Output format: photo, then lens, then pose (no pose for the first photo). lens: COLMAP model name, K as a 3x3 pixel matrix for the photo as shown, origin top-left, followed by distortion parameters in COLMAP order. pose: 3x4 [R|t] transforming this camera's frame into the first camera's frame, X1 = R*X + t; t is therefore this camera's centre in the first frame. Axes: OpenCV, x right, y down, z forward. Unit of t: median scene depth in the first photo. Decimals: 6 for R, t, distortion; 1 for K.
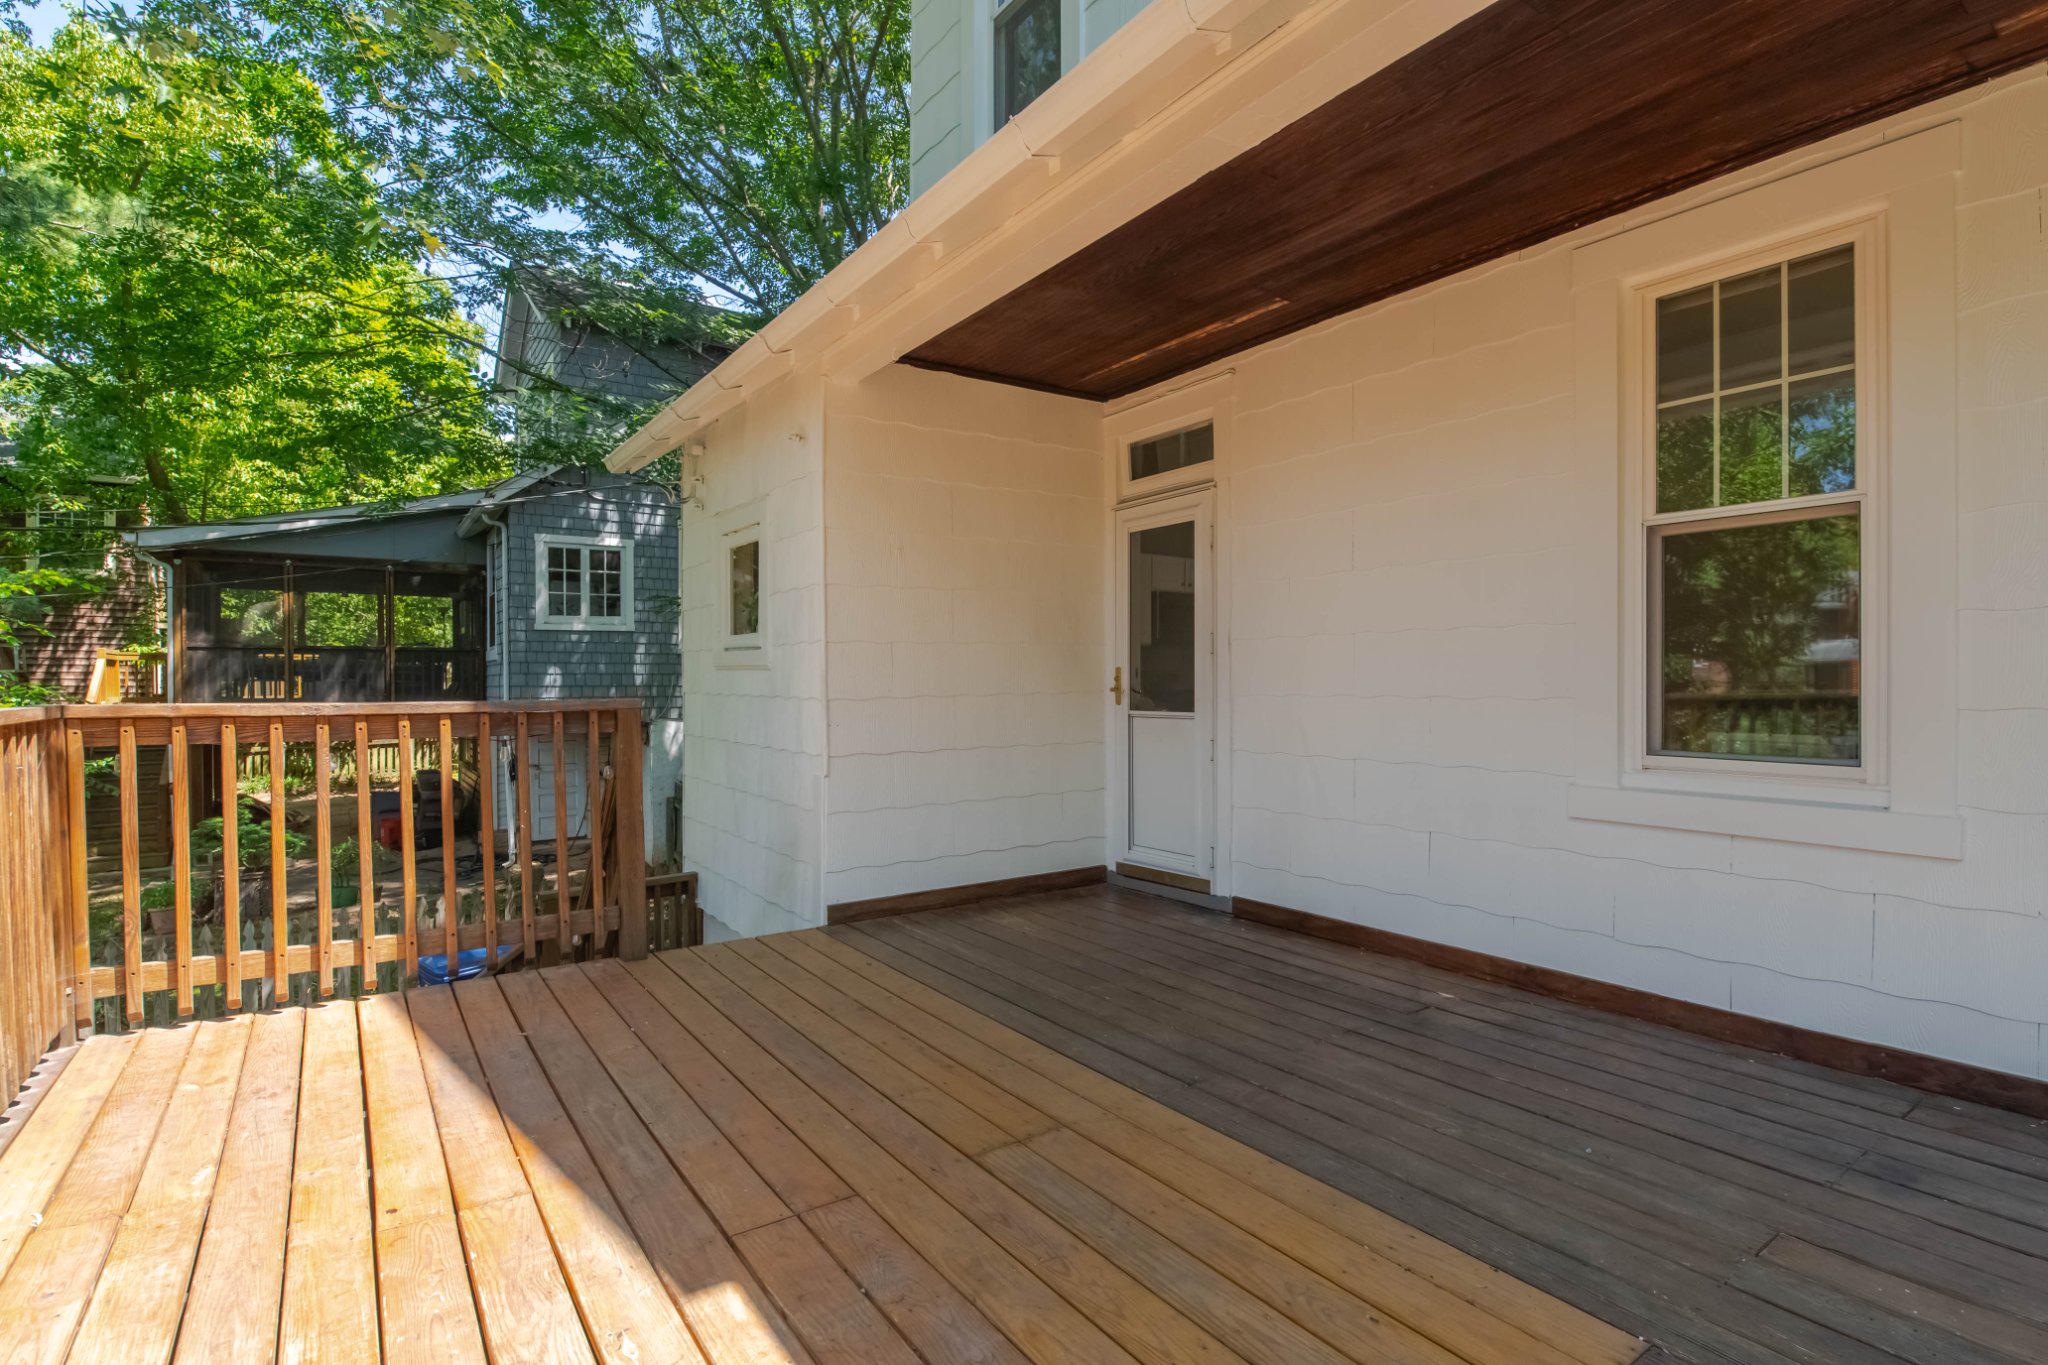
lens RADIAL K [[967.8, 0, 1029.4], [0, 967.8, 692.0], [0, 0, 1]] dist [-0.003643, -0.000229]
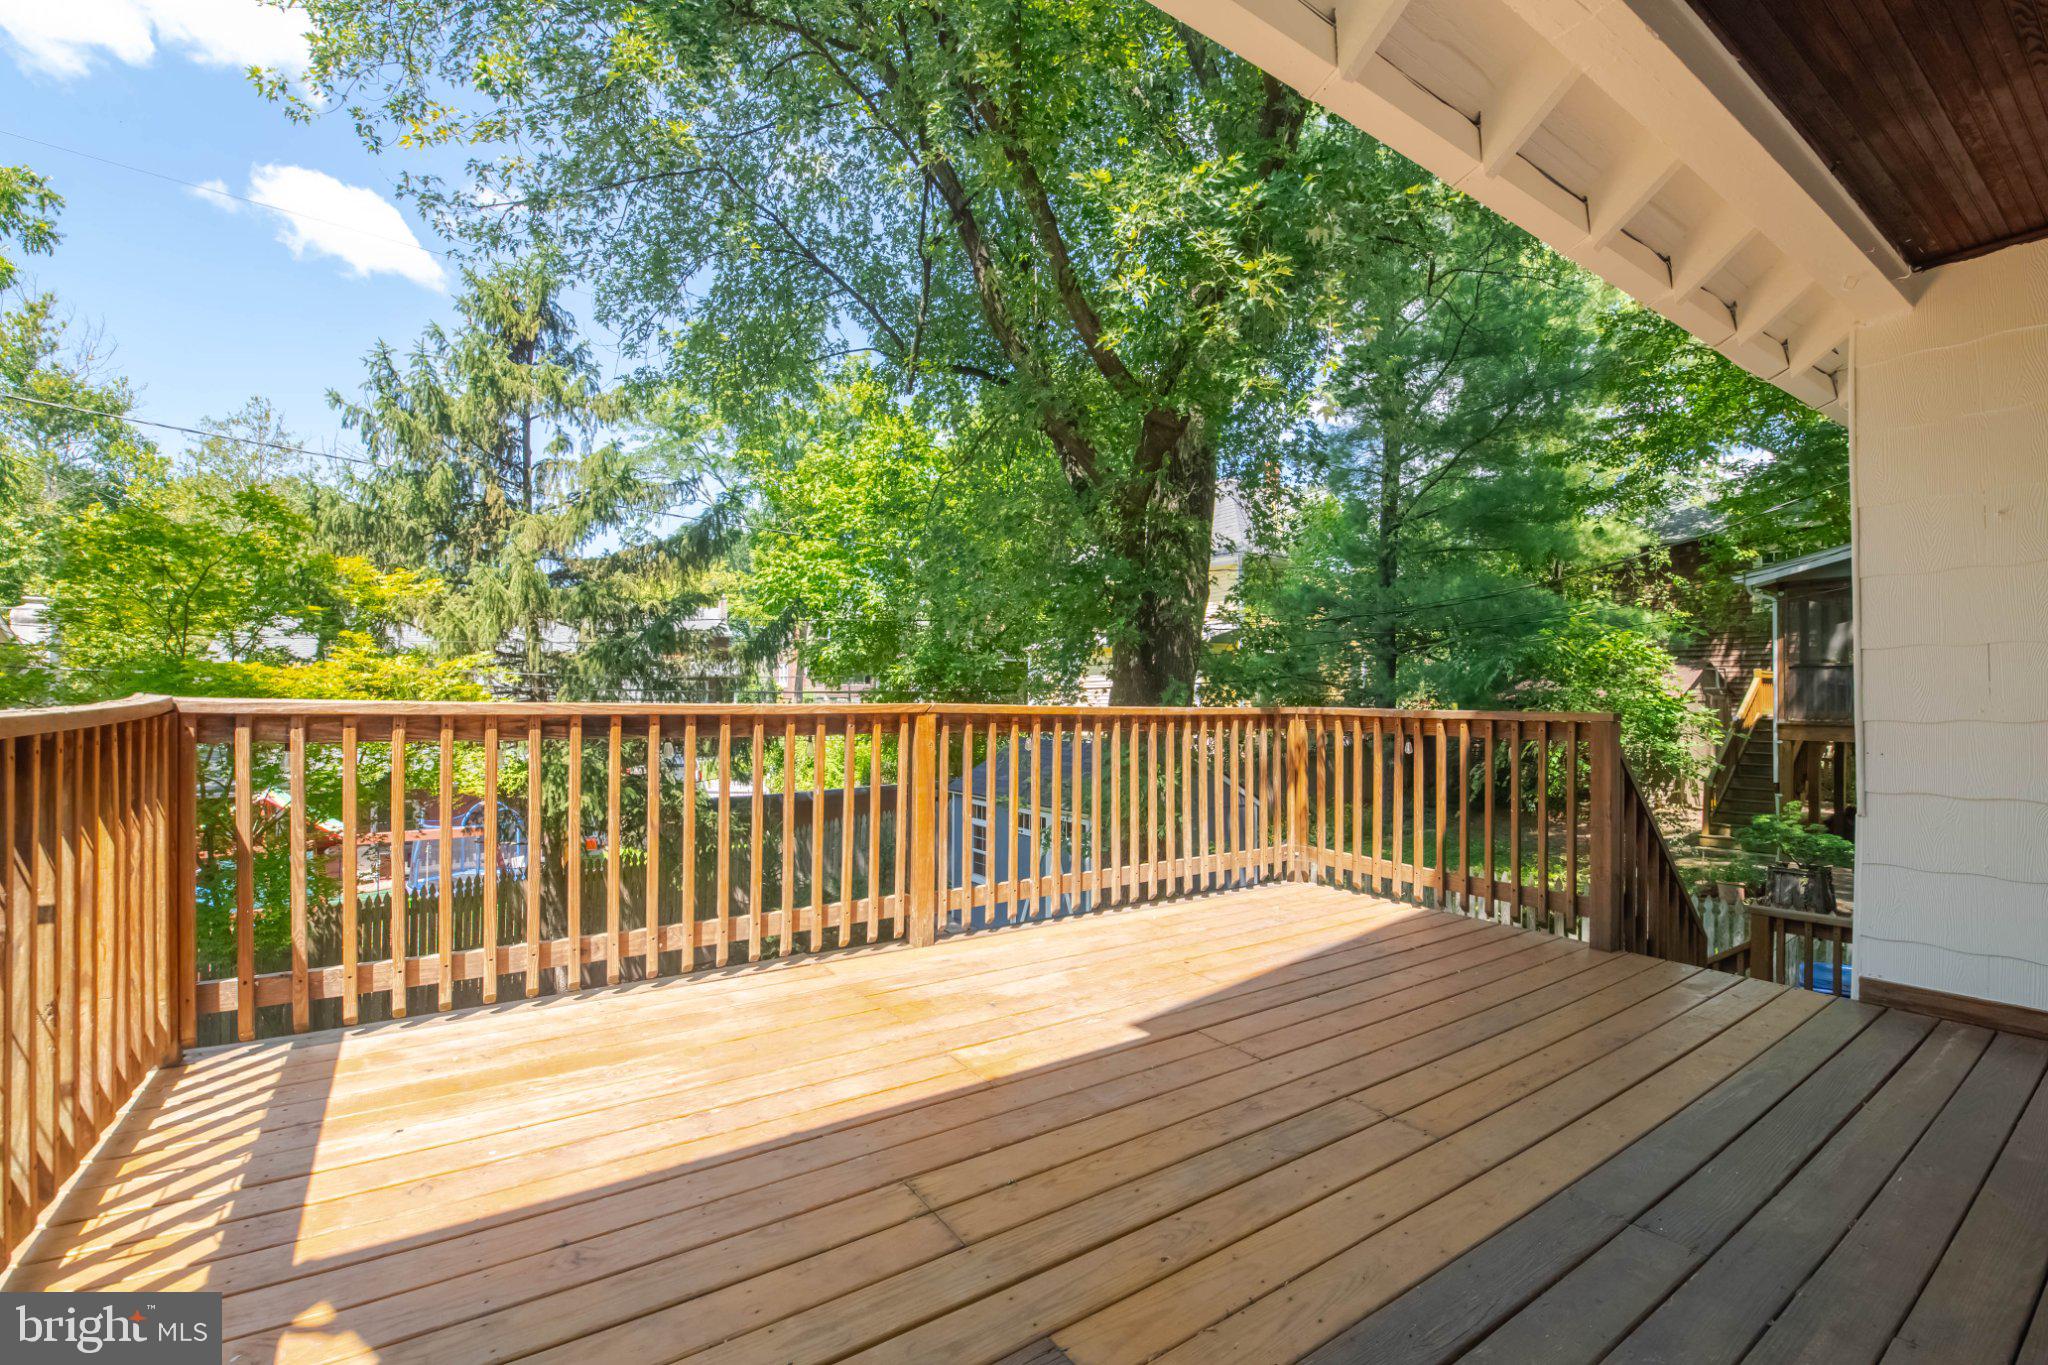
lens RADIAL K [[881.6, 0, 1030.7], [0, 881.6, 691.2], [0, 0, 1]] dist [-0.018660, -0.000625]
pose [[-0.016192, -0.001990, -0.999867, 0.853475], [-0.017143, 0.999852, -0.001713, -0.003462], [0.999722, 0.017113, -0.016224, 0.529084]]
